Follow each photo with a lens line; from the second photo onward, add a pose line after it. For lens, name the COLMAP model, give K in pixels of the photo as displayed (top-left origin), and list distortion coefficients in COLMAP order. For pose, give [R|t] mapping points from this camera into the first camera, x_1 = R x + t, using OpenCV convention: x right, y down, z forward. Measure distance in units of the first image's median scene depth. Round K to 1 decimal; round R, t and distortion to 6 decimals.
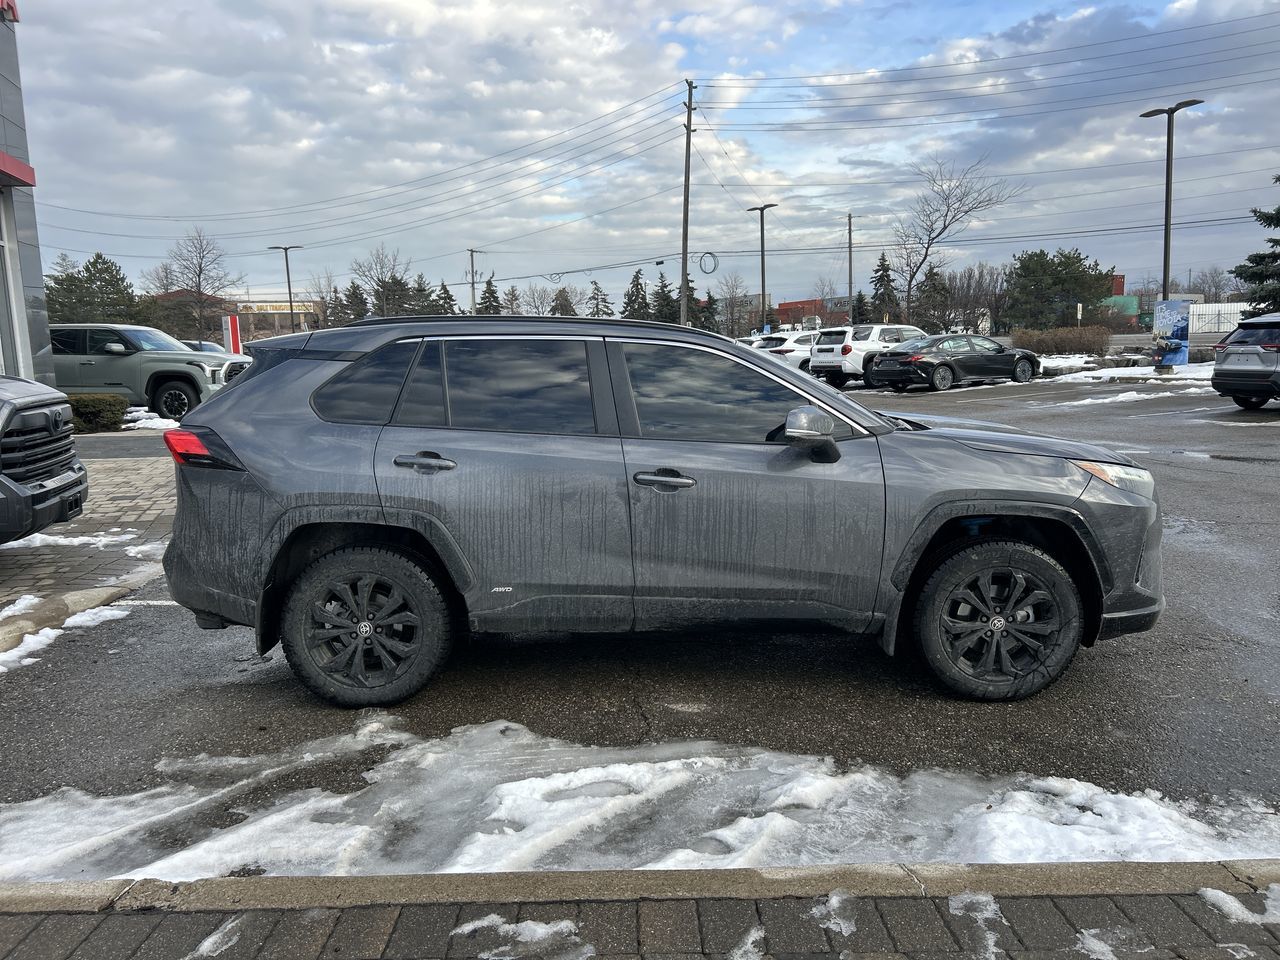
lens RADIAL K [[963.3, 0, 644.2], [0, 963.3, 497.4], [0, 0, 1]] dist [0.050365, -0.057265]
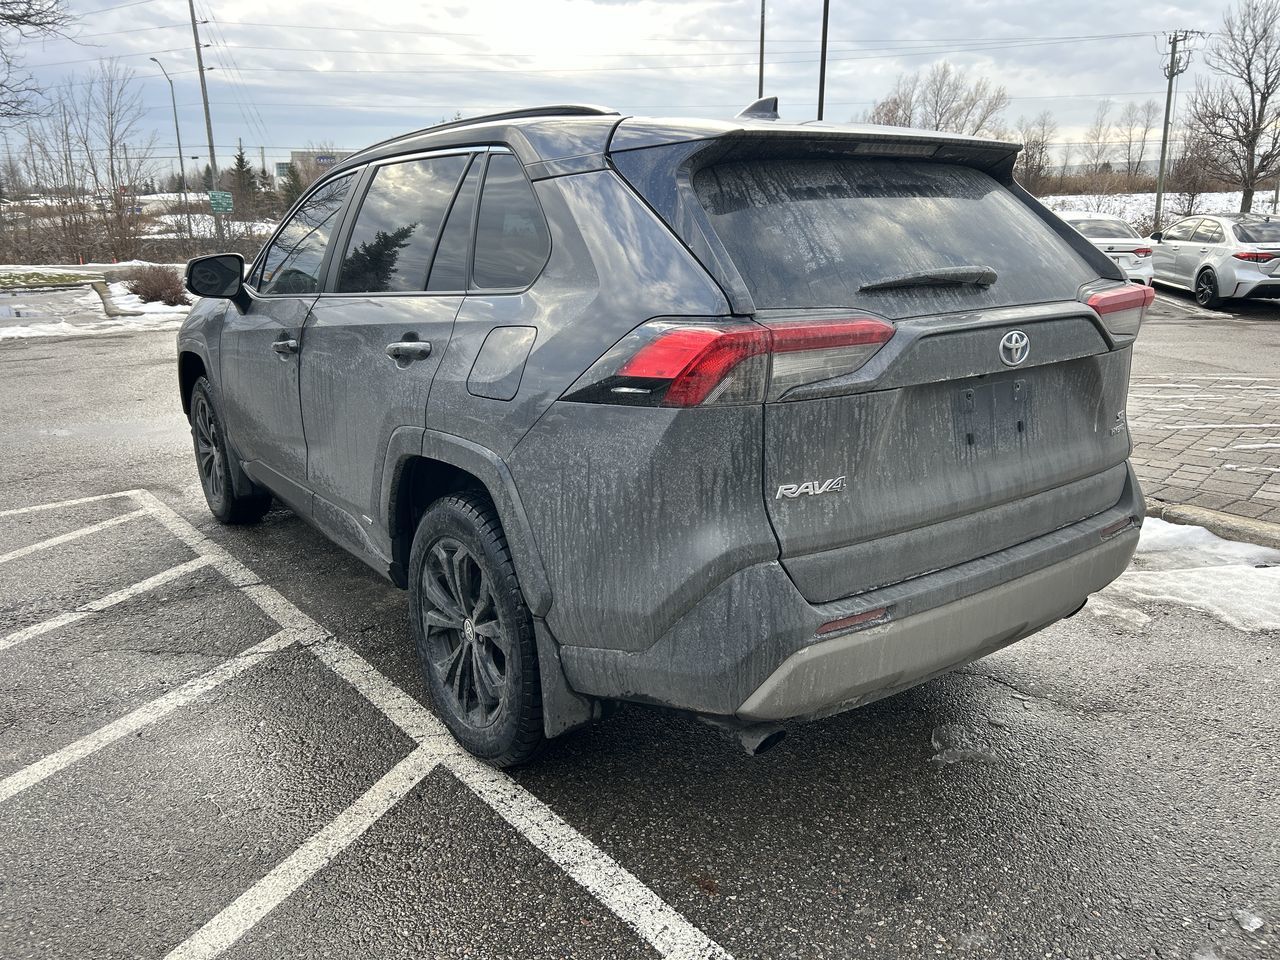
lens RADIAL K [[963.3, 0, 635.8], [0, 963.3, 485.0], [0, 0, 1]] dist [0.050365, -0.057265]
pose [[-0.587931, -0.194593, 0.785157, -0.823898], [0.149469, 0.927786, 0.341865, -0.215395], [-0.794982, 0.318350, -0.516389, 1.641256]]
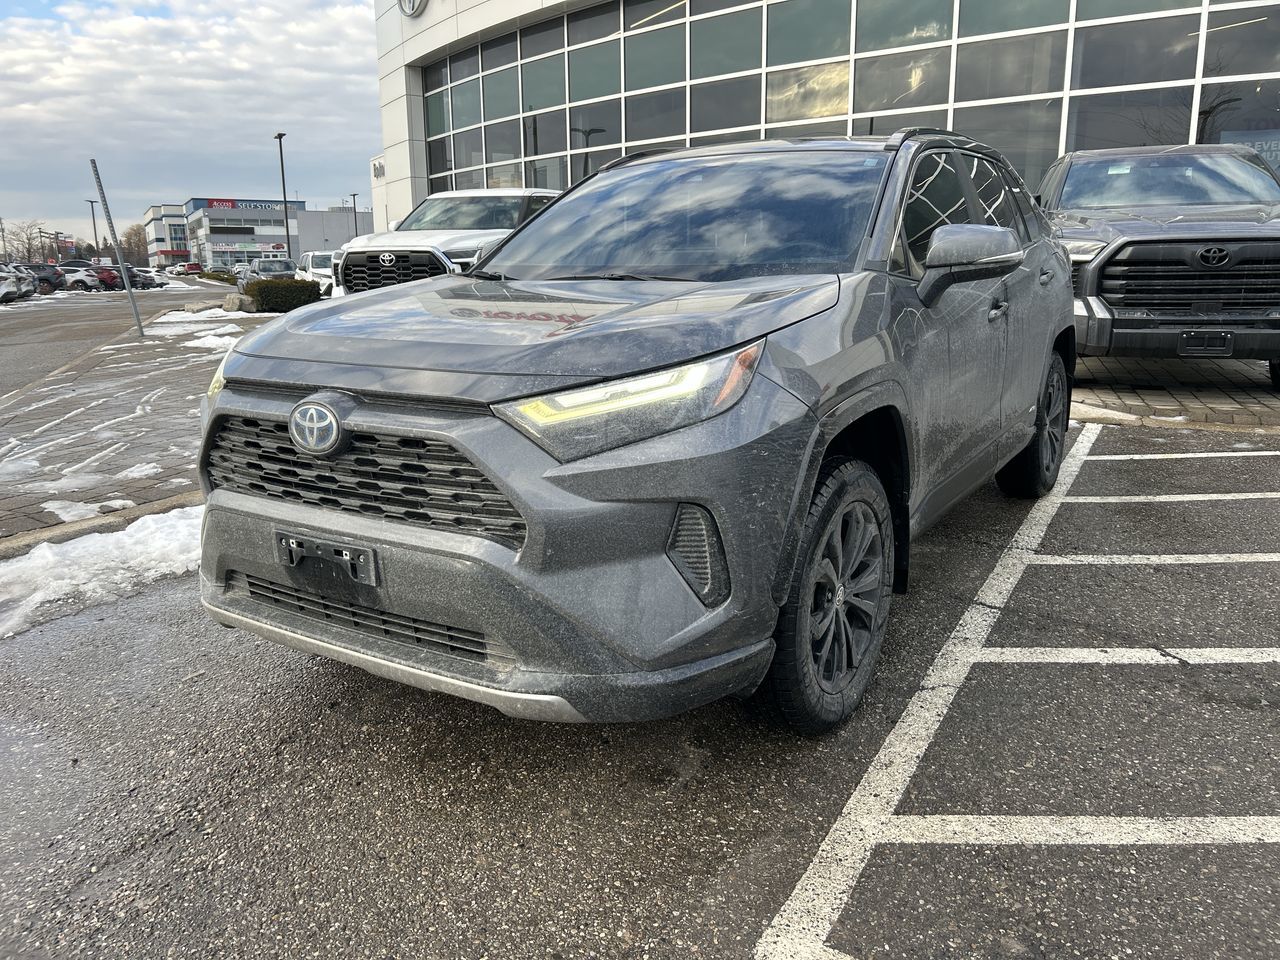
lens RADIAL K [[963.3, 0, 638.8], [0, 963.3, 476.5], [0, 0, 1]] dist [0.050365, -0.057265]
pose [[-0.537786, 0.217005, -0.814675, 0.926082], [-0.108234, 0.940540, 0.321979, -0.193084], [0.836105, 0.261331, -0.482322, 1.602189]]
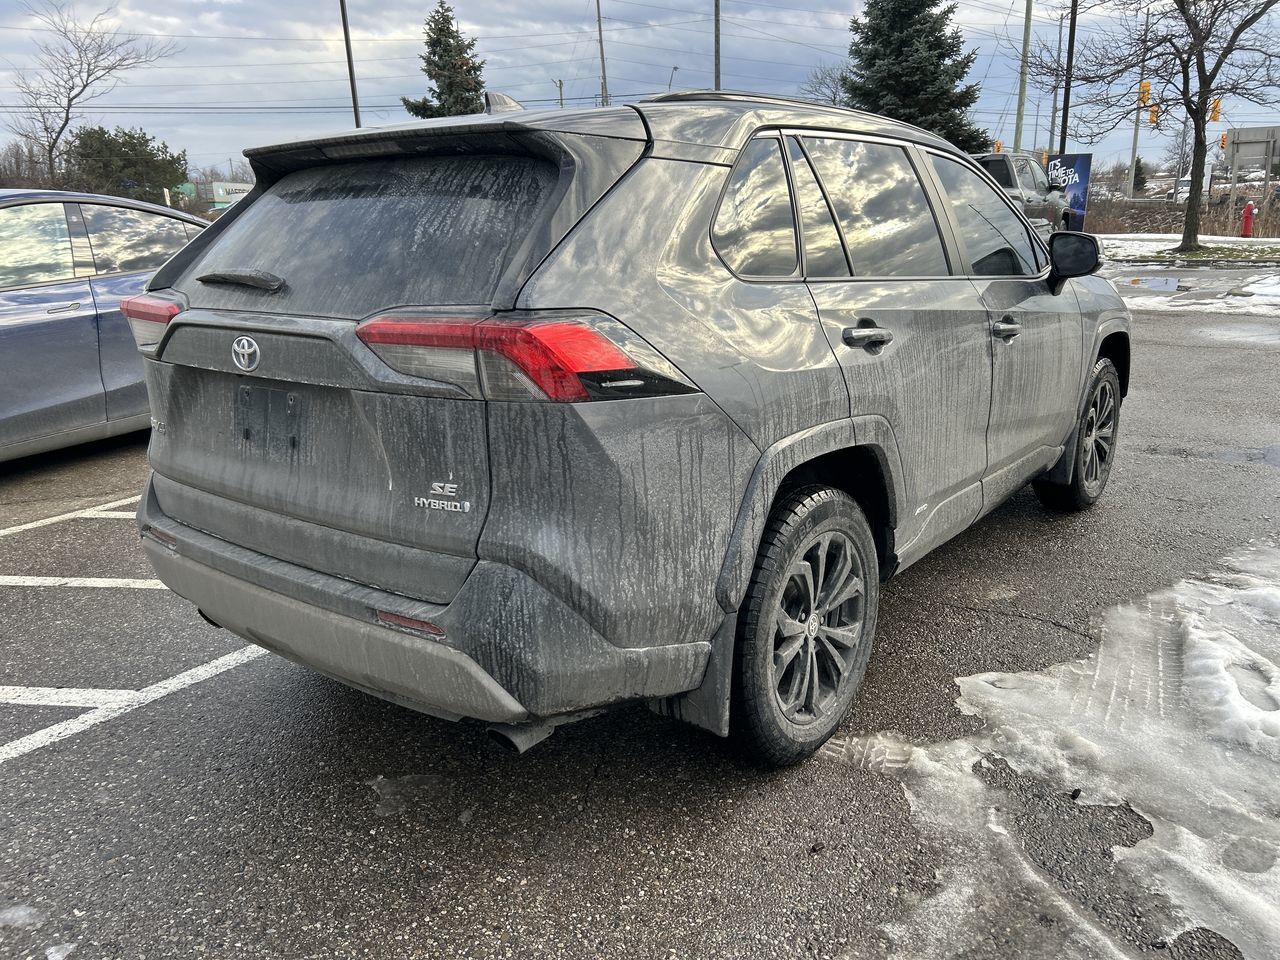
lens RADIAL K [[963.3, 0, 647.9], [0, 963.3, 493.8], [0, 0, 1]] dist [0.050365, -0.057265]
pose [[0.613230, -0.218480, 0.759088, -0.799912], [0.139823, 0.975836, 0.167909, -0.061208], [-0.777430, 0.003171, 0.628961, 0.705654]]
